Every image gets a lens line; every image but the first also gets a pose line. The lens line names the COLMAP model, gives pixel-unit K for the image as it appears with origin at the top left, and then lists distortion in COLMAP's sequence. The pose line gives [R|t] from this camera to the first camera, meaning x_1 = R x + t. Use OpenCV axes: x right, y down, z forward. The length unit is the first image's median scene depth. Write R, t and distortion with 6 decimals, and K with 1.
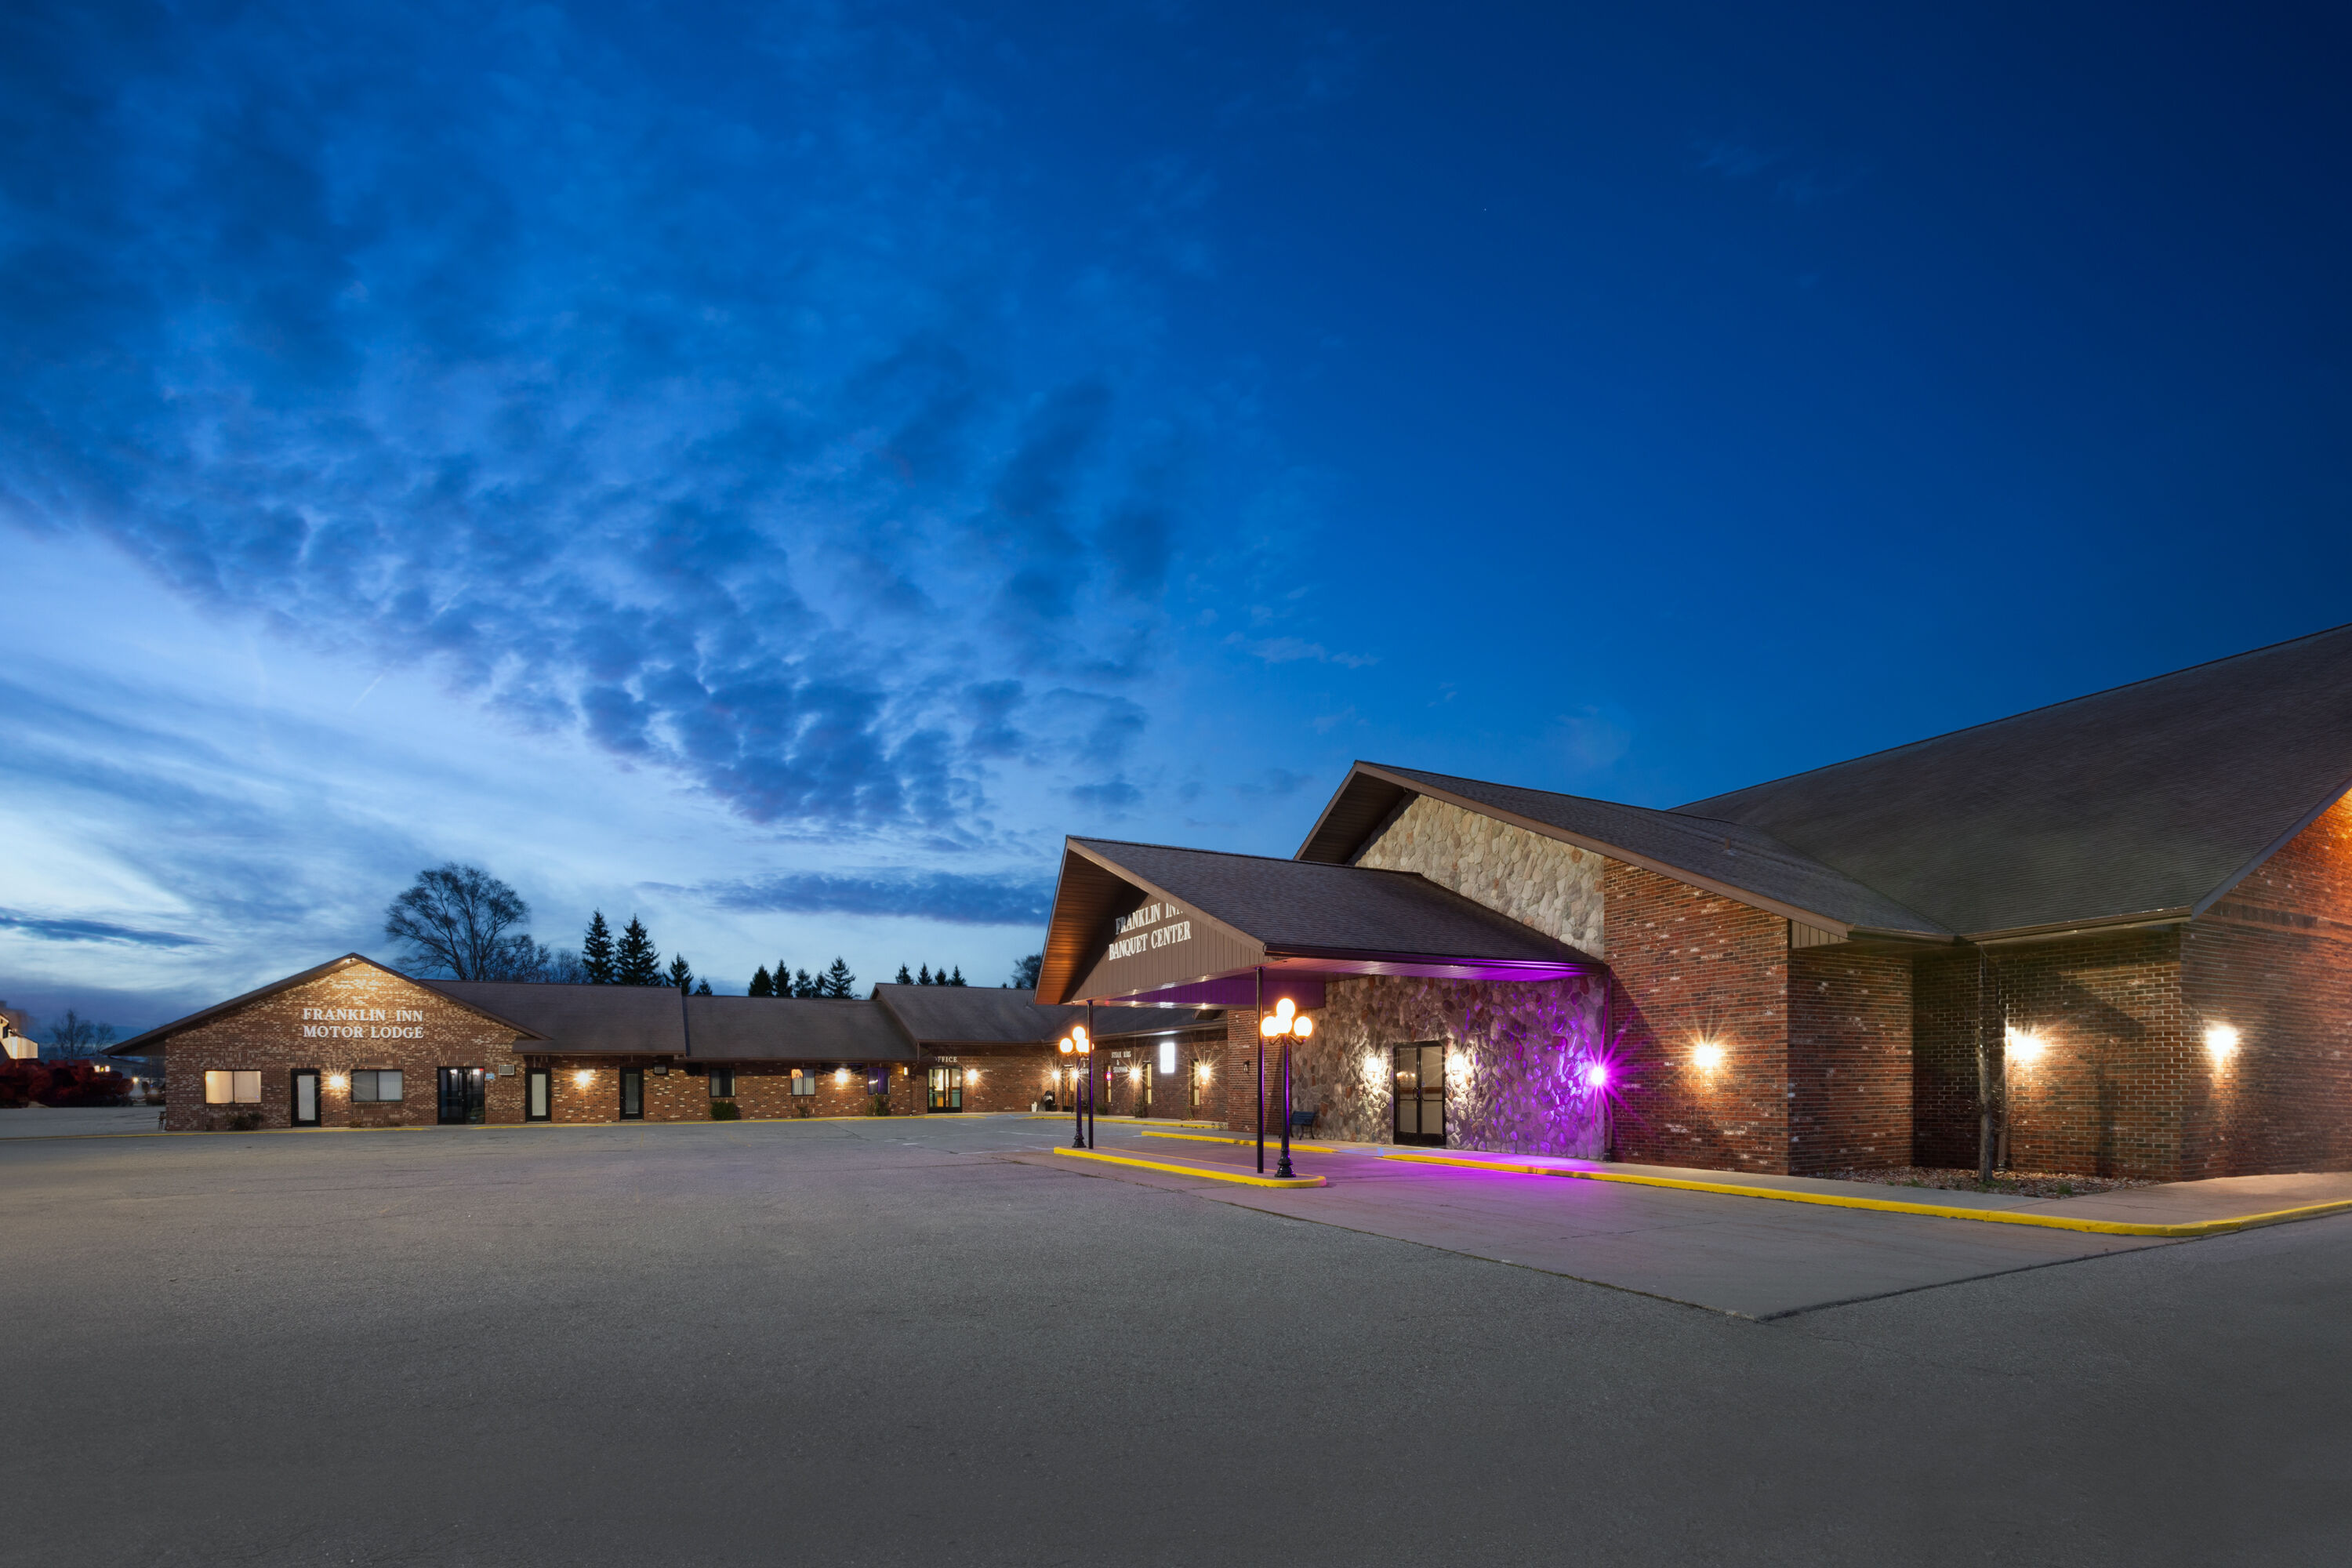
lens RADIAL K [[1116.1, 0, 1176.0], [0, 1116.1, 784.0], [0, 0, 1]] dist [0.001962, -0.000727]
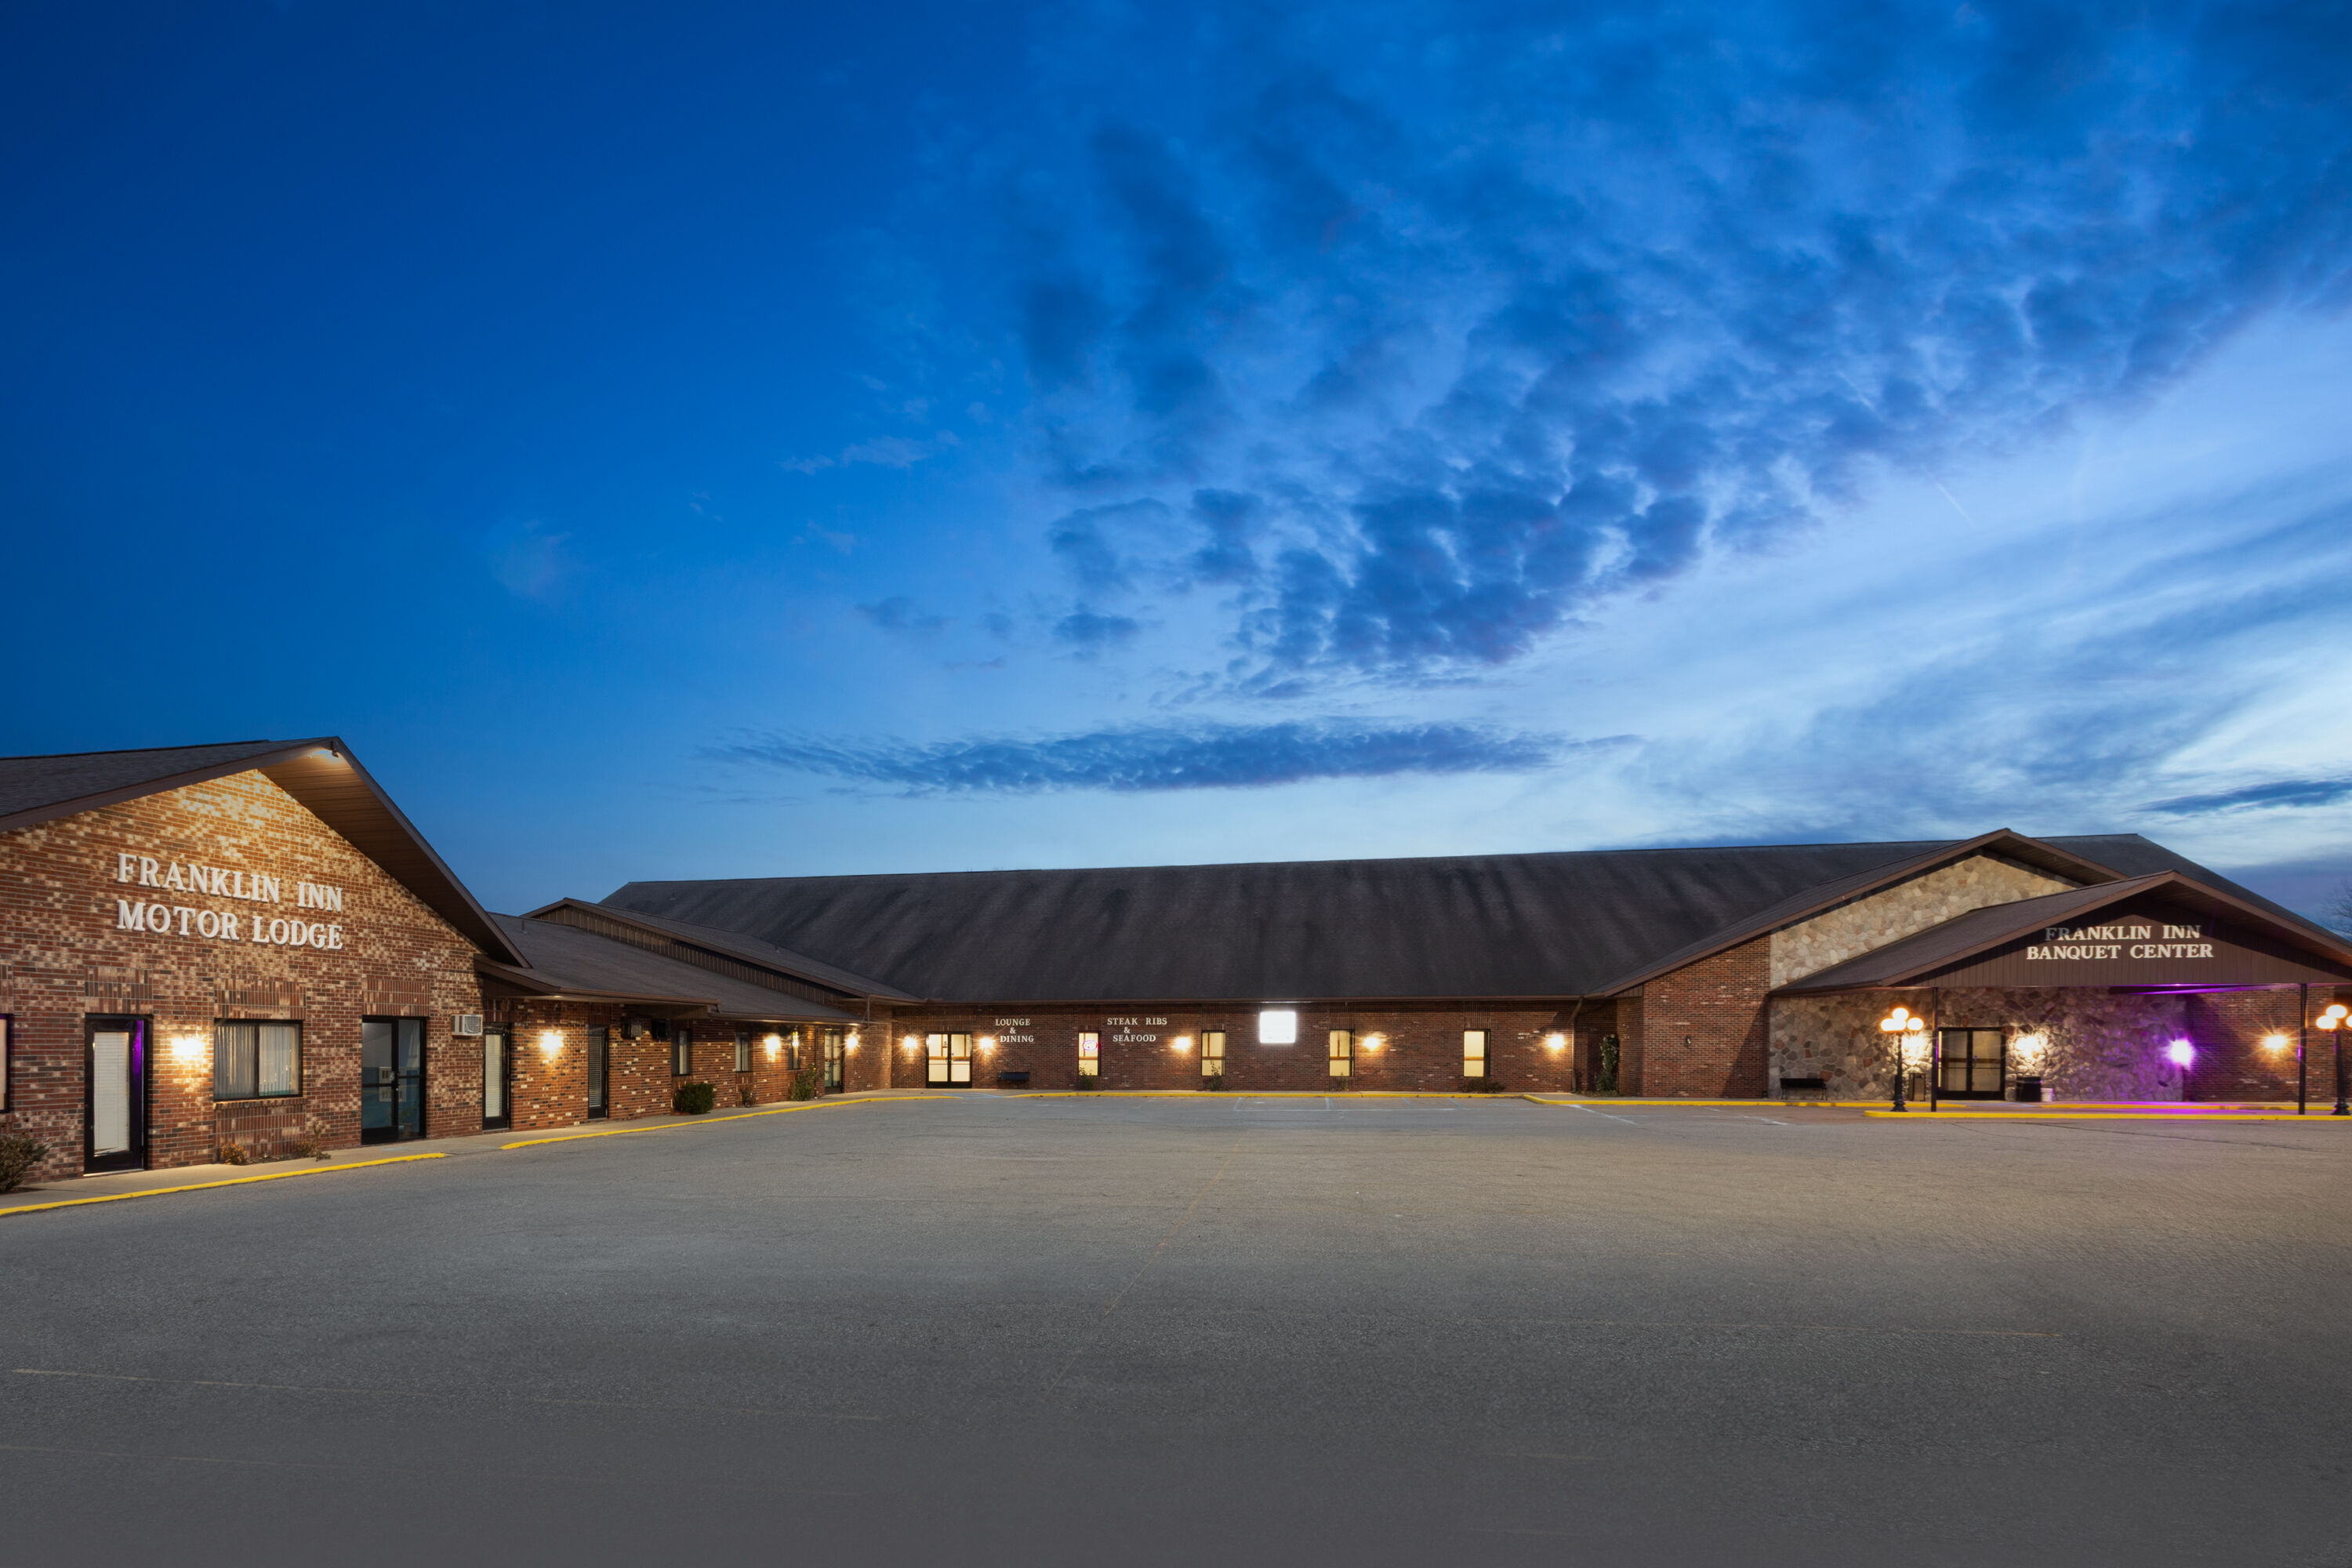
lens RADIAL K [[1116.1, 0, 1176.0], [0, 1116.1, 784.0], [0, 0, 1]] dist [0.001962, -0.000727]
pose [[0.608921, 0.186839, 0.770912, -0.854267], [-0.207640, 0.975521, -0.072419, 0.132717], [-0.765572, -0.115975, 0.632811, 0.499416]]
